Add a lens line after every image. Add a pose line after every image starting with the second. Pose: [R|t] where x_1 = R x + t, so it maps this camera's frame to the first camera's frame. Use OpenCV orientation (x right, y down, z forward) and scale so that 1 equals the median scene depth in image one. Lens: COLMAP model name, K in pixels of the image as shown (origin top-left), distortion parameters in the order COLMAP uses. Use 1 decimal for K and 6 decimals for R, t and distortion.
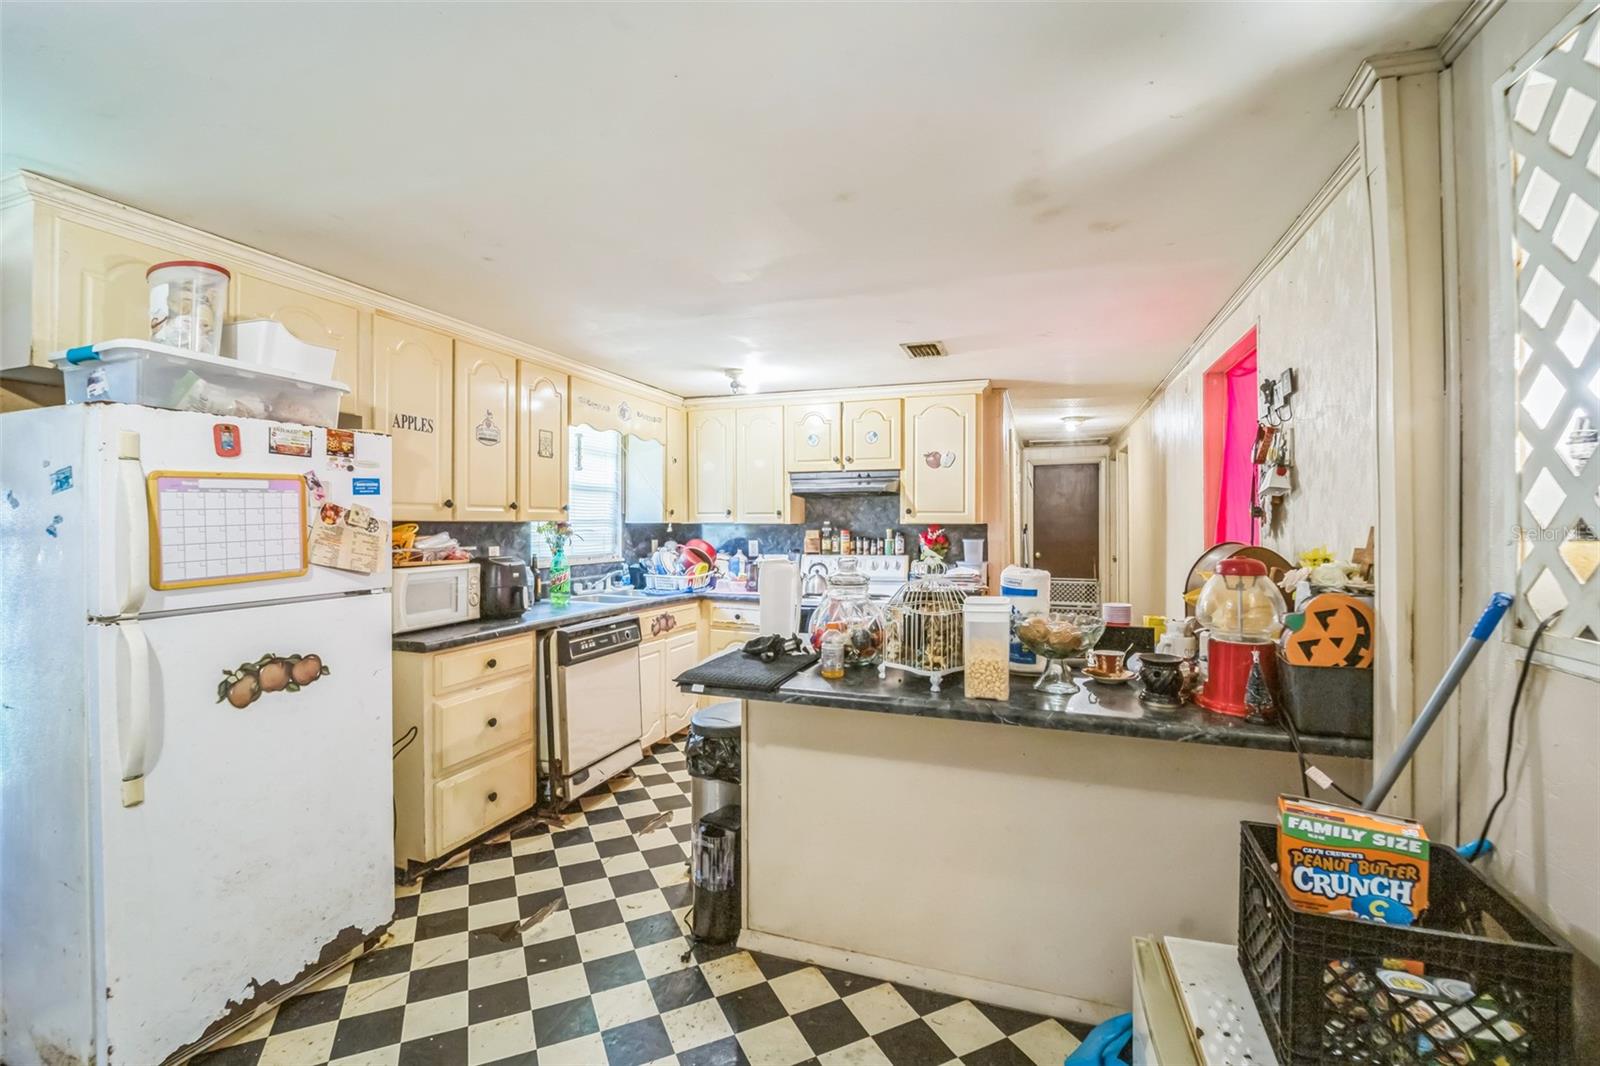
lens RADIAL K [[679.9, 0, 797.4], [0, 679.9, 522.1], [0, 0, 1]] dist [-0.021495, 0.000011]
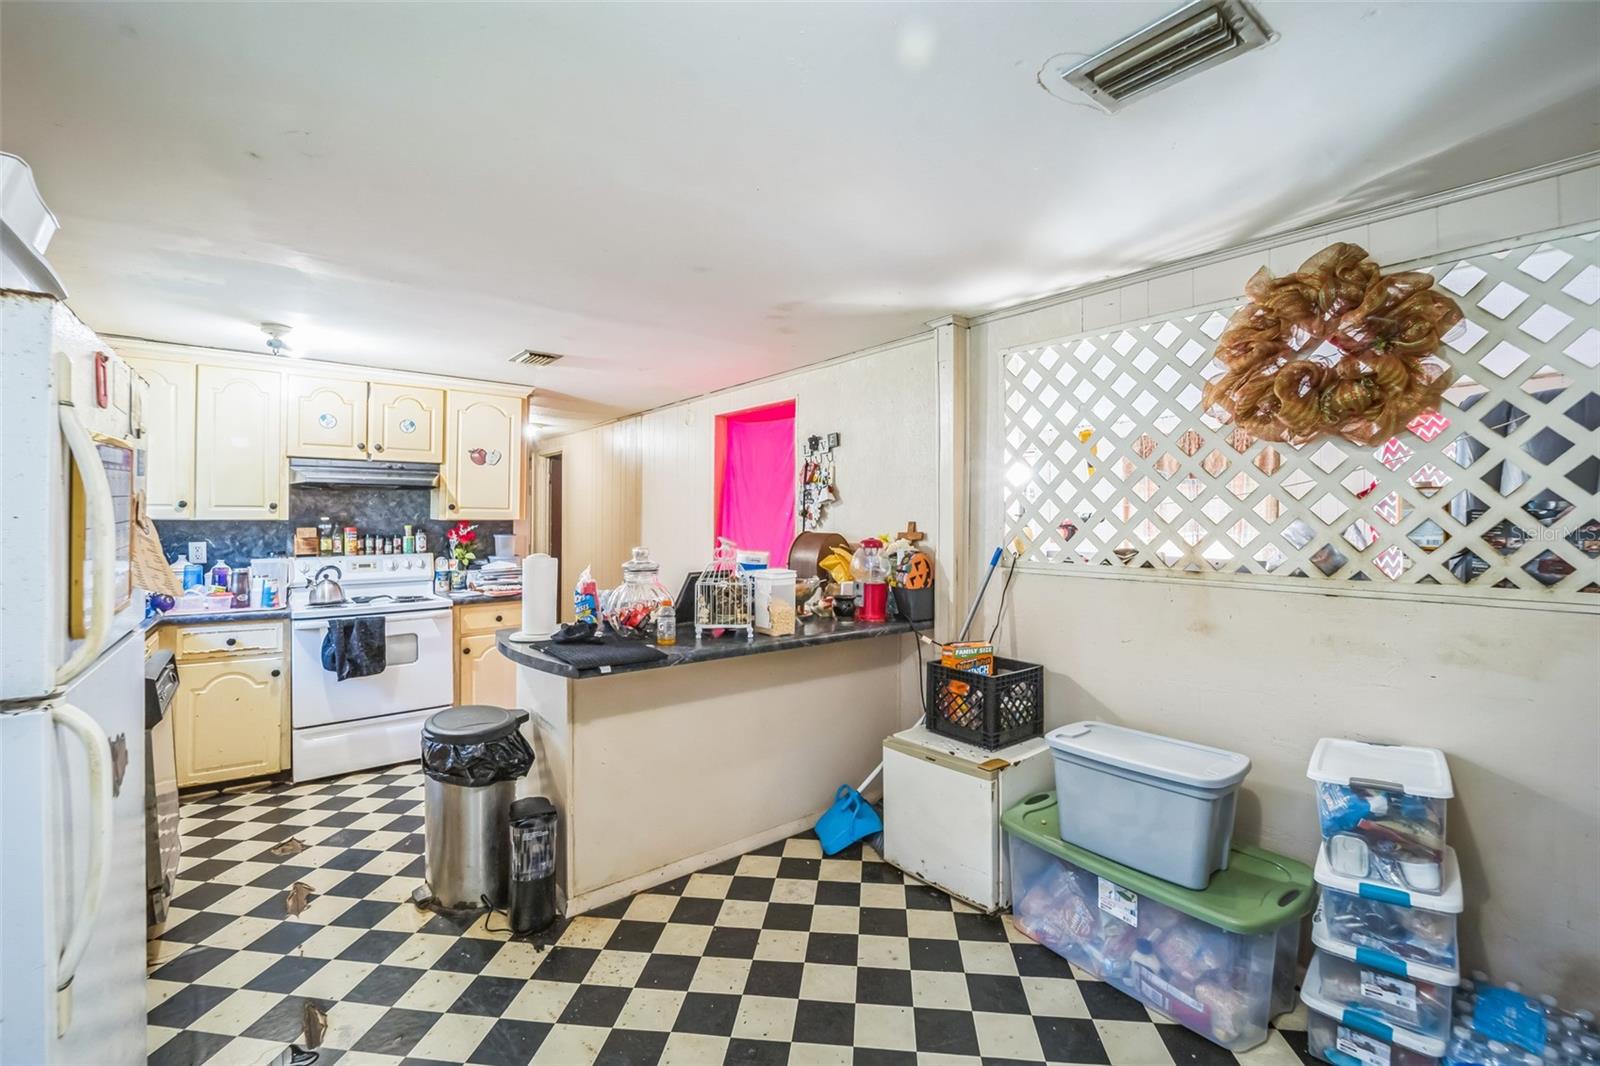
lens RADIAL K [[679.9, 0, 797.4], [0, 679.9, 522.1], [0, 0, 1]] dist [-0.021495, 0.000011]
pose [[0.524009, -0.002981, 0.851707, -0.541553], [-0.002994, 0.999981, 0.005342, -0.001485], [-0.851707, -0.005349, 0.523991, 0.091986]]
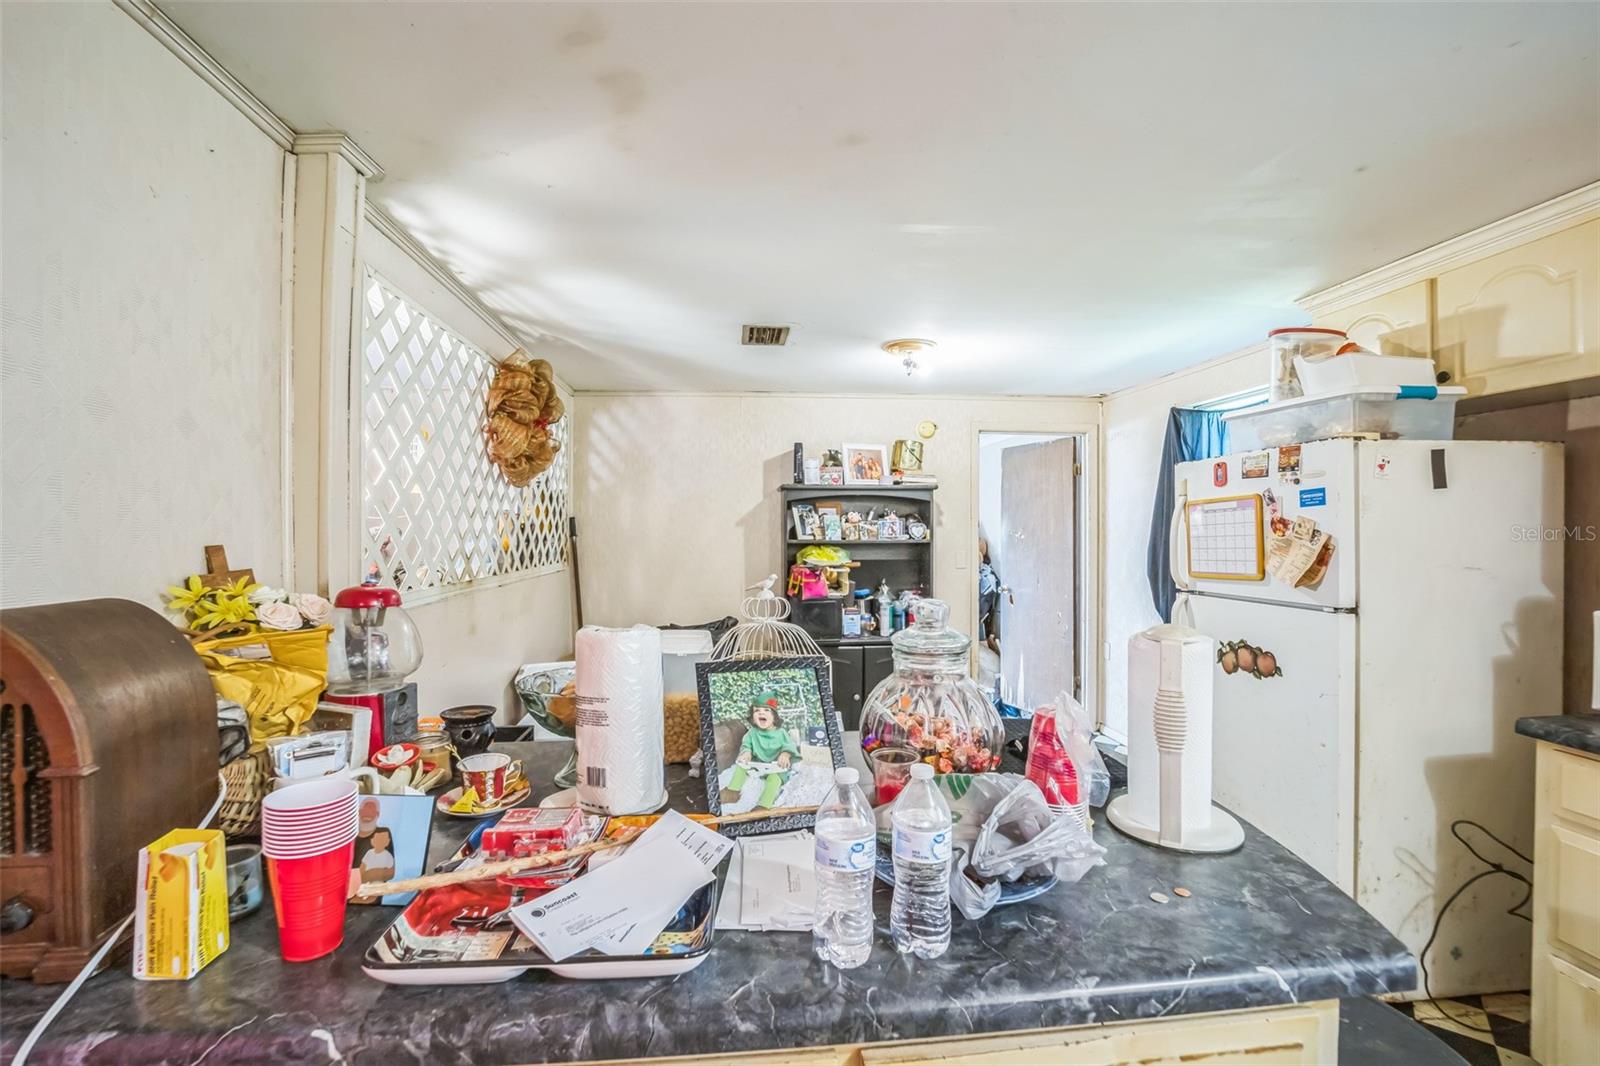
lens RADIAL K [[675.4, 0, 794.5], [0, 675.4, 534.0], [0, 0, 1]] dist [-0.022265, 0.000043]
pose [[-0.899957, 0.004668, -0.435954, 0.280499], [0.002638, 0.999983, 0.005262, -0.004941], [0.435971, 0.003585, -0.899953, 0.976681]]
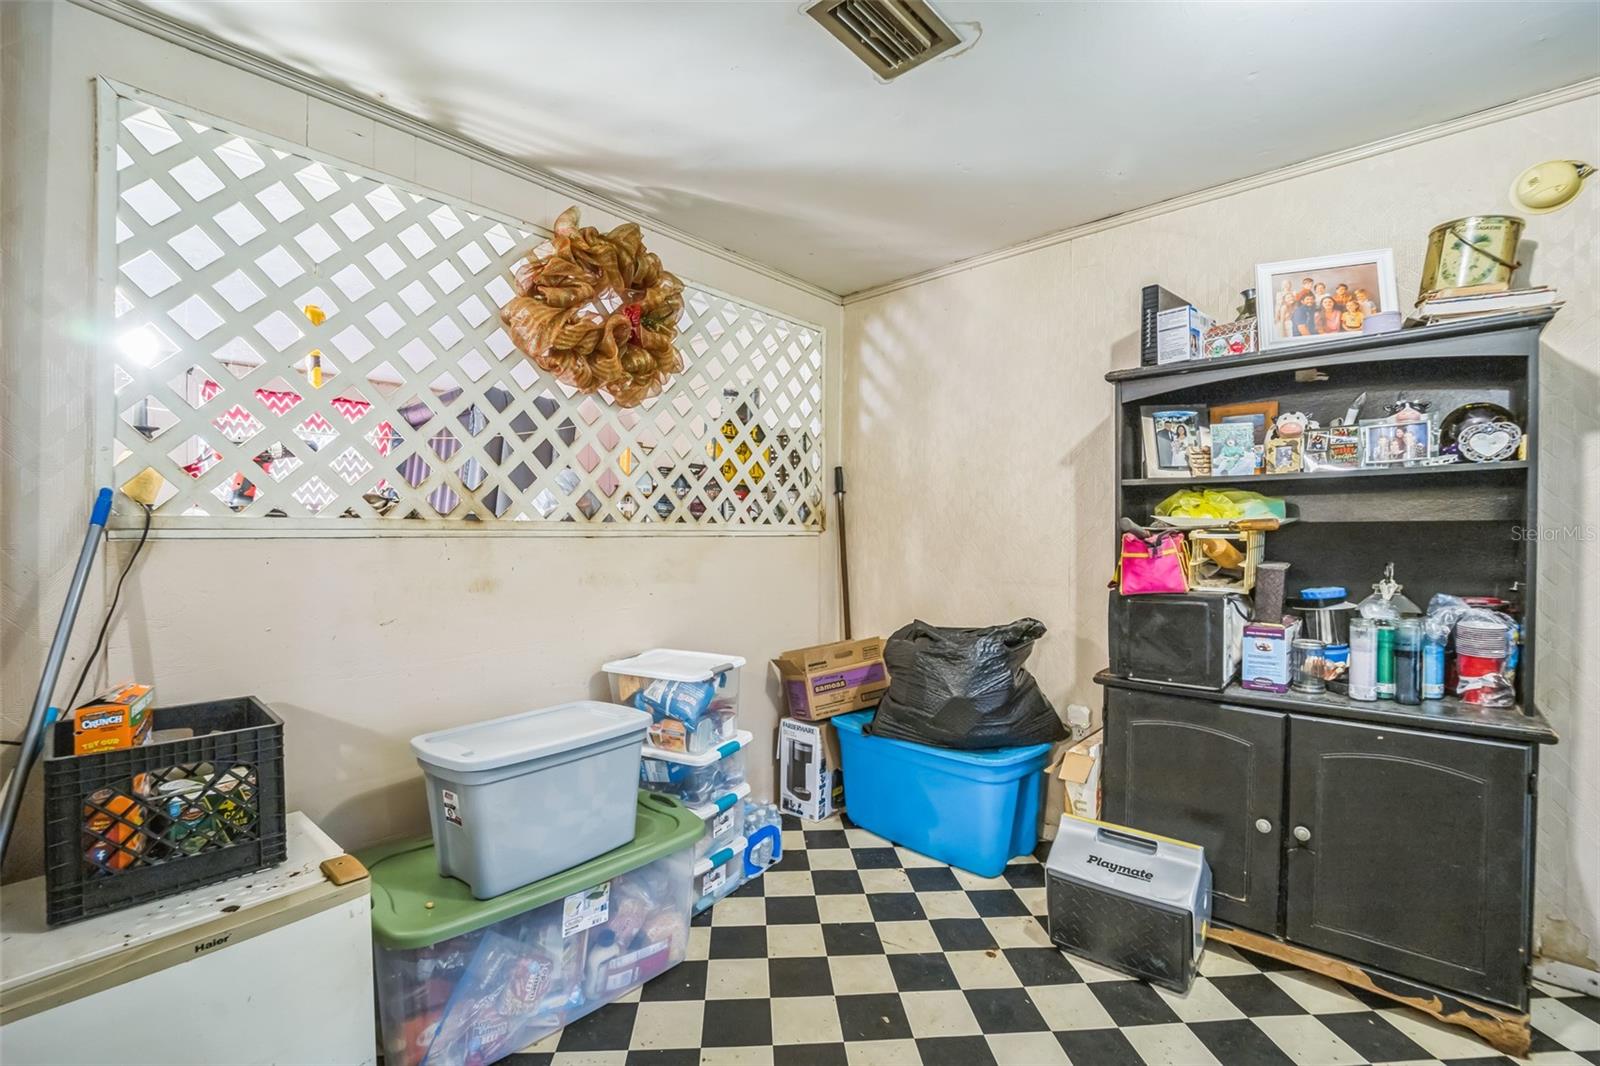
lens RADIAL K [[680.7, 0, 796.1], [0, 680.7, 545.8], [0, 0, 1]] dist [-0.021968, 0.000217]
pose [[-0.929340, -0.005371, 0.369186, -0.204917], [0.001071, 0.999851, 0.017242, 0.065079], [-0.369224, 0.016420, -0.929195, 0.559358]]
